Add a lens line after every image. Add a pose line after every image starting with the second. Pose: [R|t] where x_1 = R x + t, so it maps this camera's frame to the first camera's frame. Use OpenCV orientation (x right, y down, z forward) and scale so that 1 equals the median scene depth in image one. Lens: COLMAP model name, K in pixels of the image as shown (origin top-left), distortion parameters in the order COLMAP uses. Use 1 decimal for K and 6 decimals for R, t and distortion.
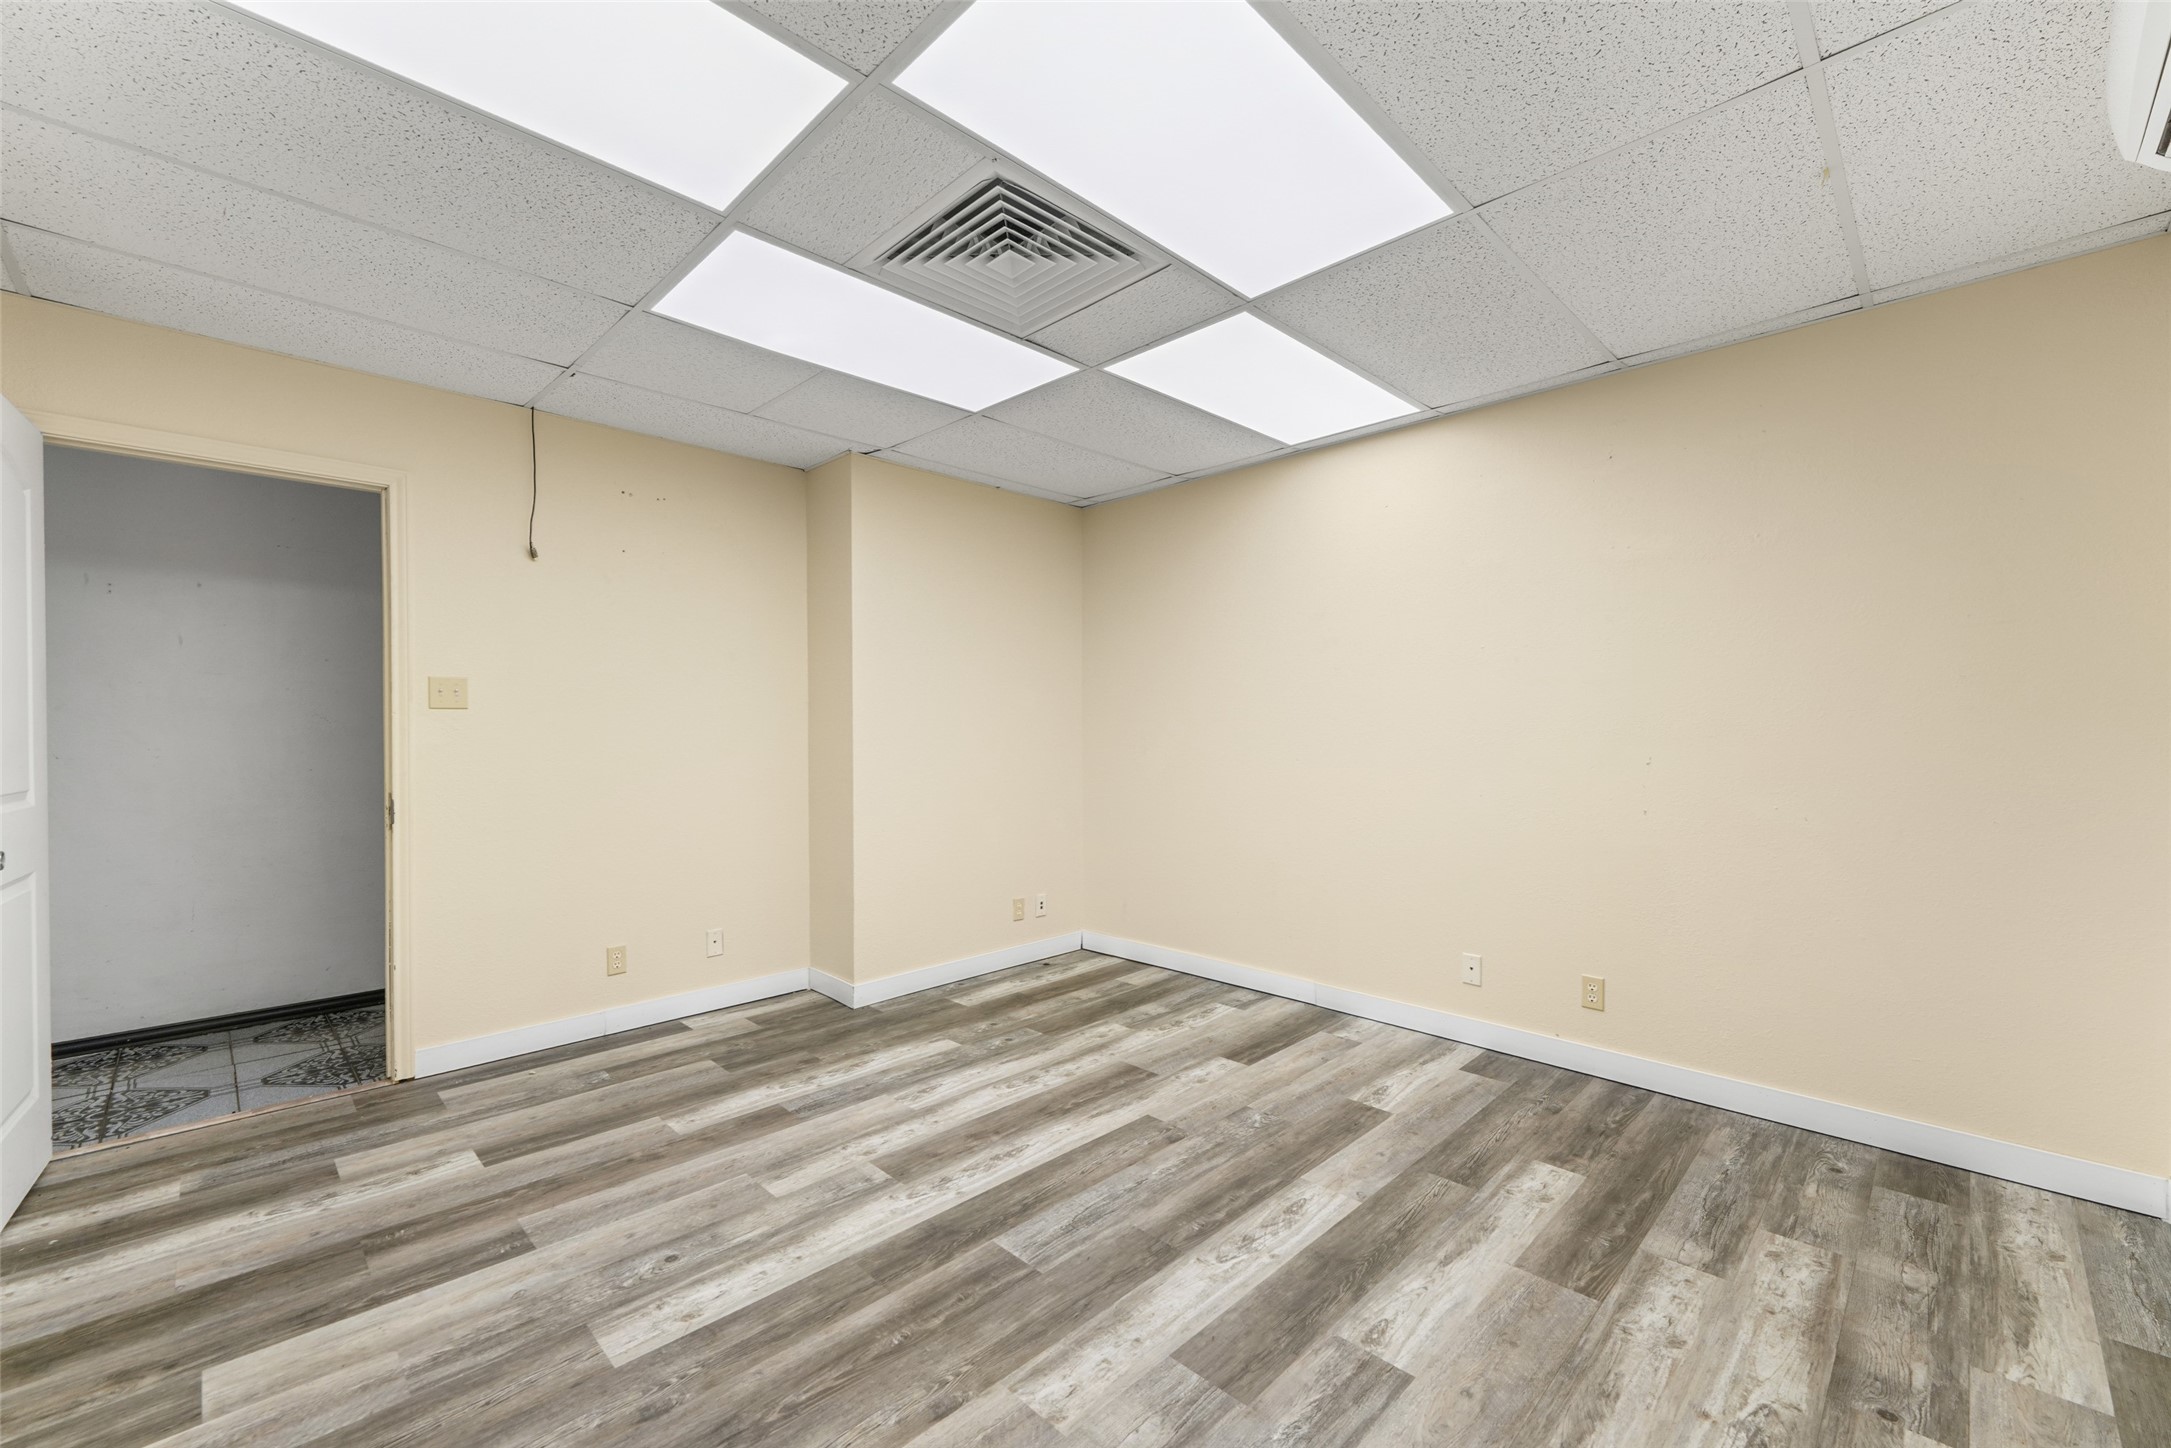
lens RADIAL K [[863.4, 0, 1069.4], [0, 863.4, 719.2], [0, 0, 1]] dist [-0.001134, -0.001019]
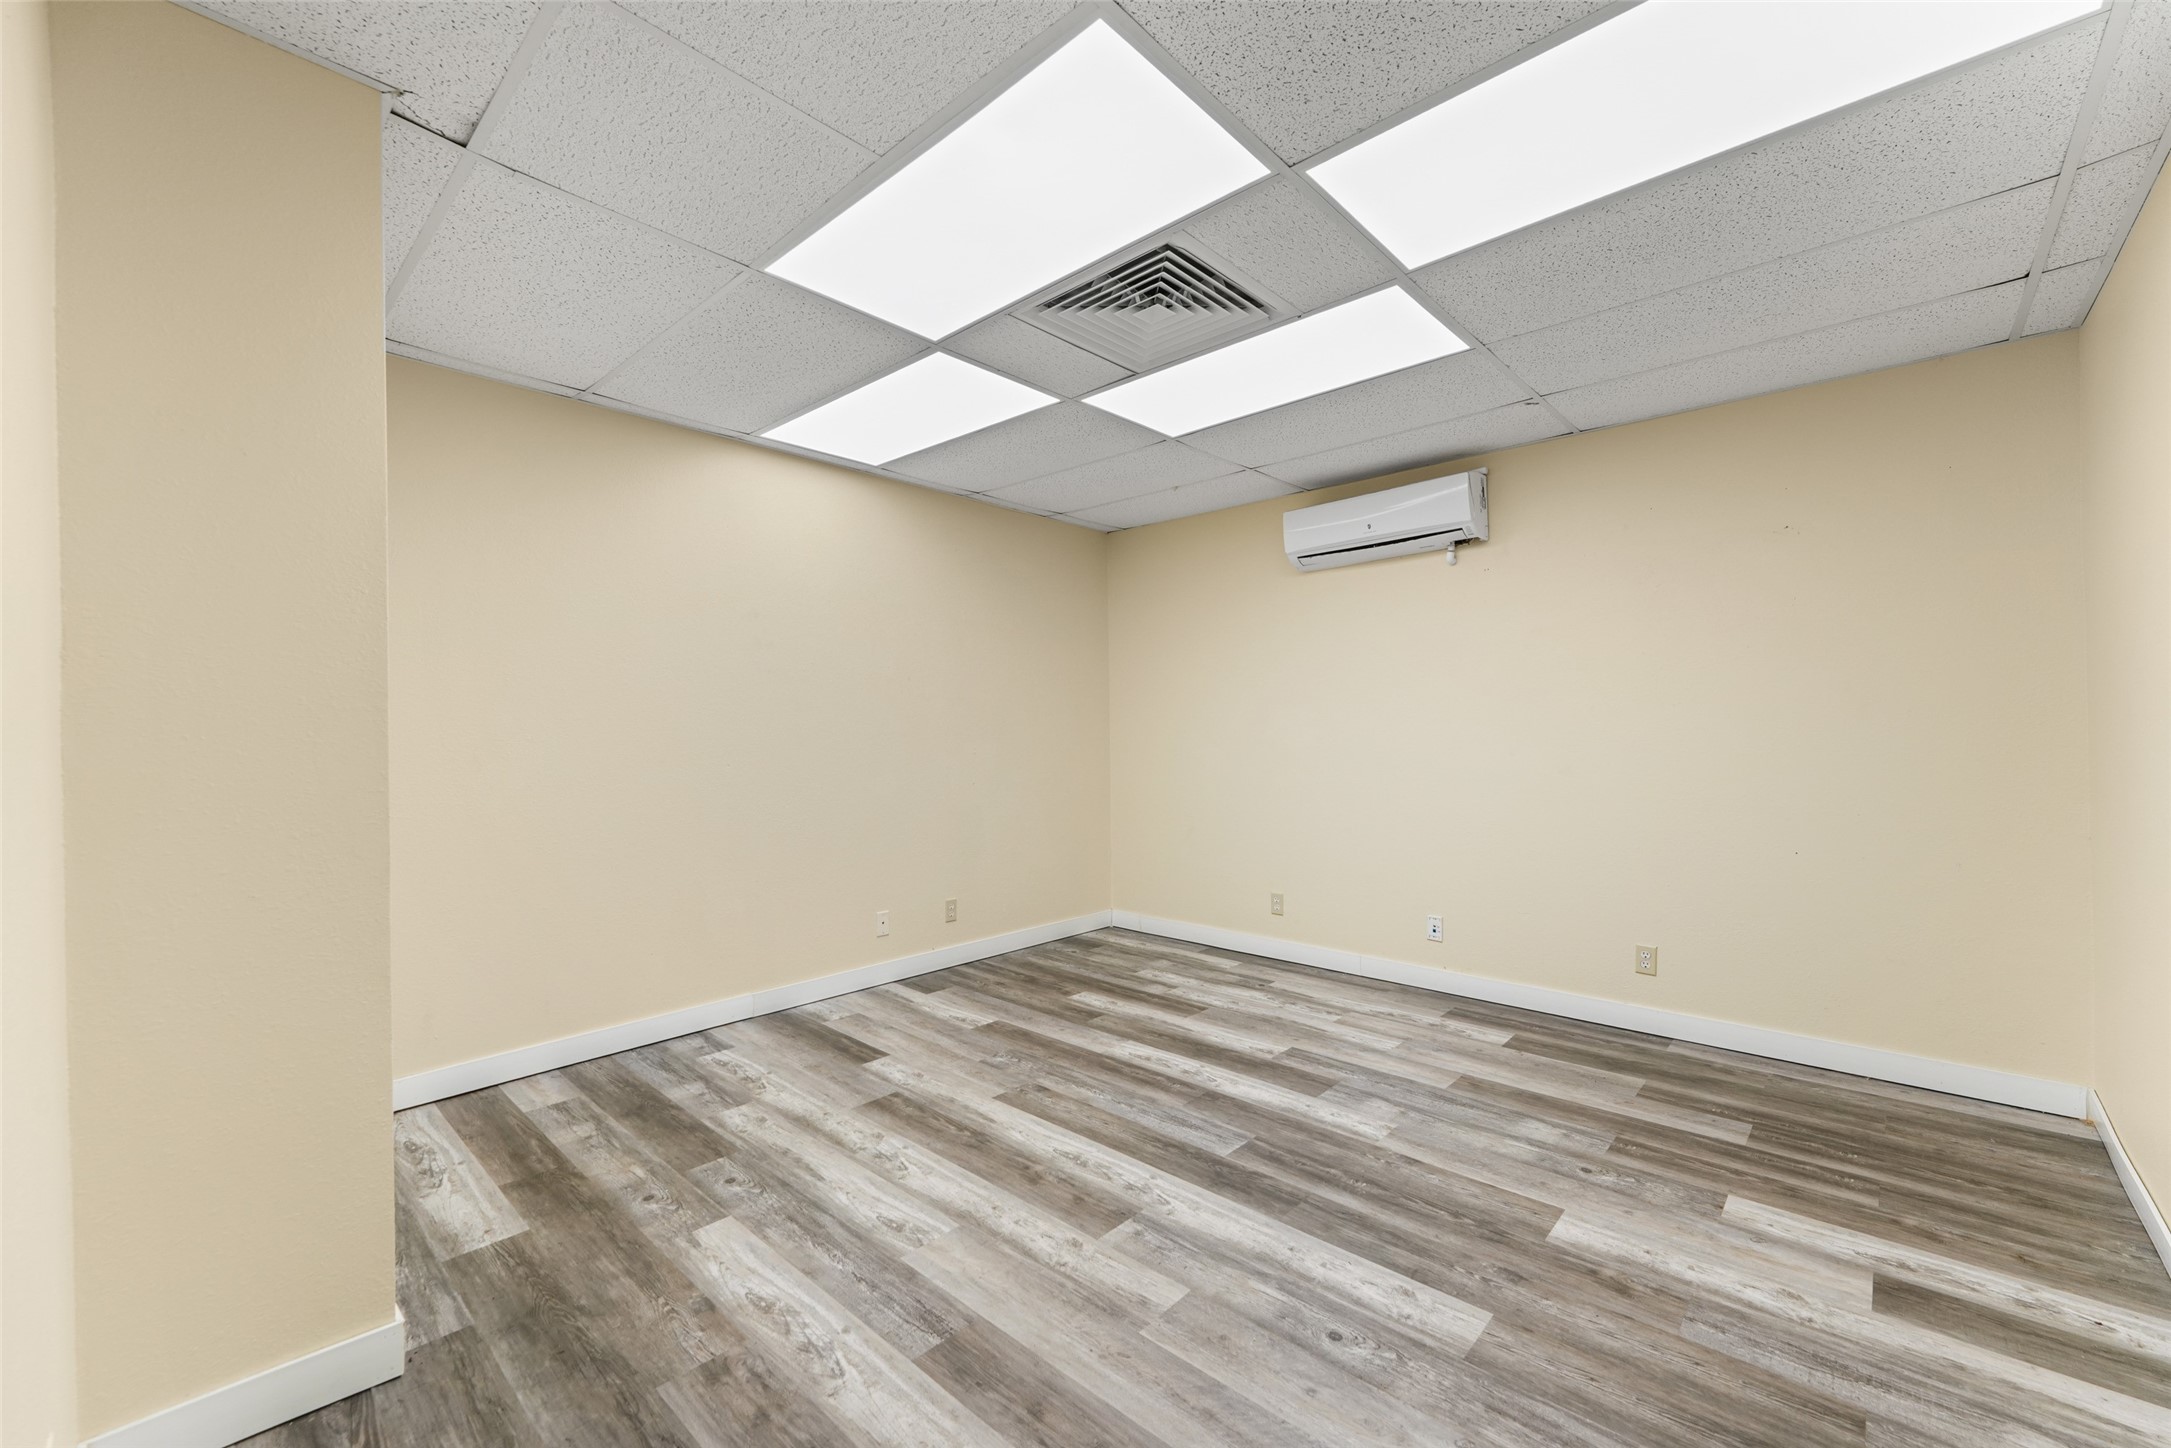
lens RADIAL K [[863.4, 0, 1069.5], [0, 863.4, 729.0], [0, 0, 1]] dist [-0.001134, -0.001019]
pose [[-0.014843, -0.001911, 0.999888, -1.075036], [0.001431, 0.999997, 0.001932, 0.013139], [-0.999889, 0.001460, -0.014841, 1.041372]]
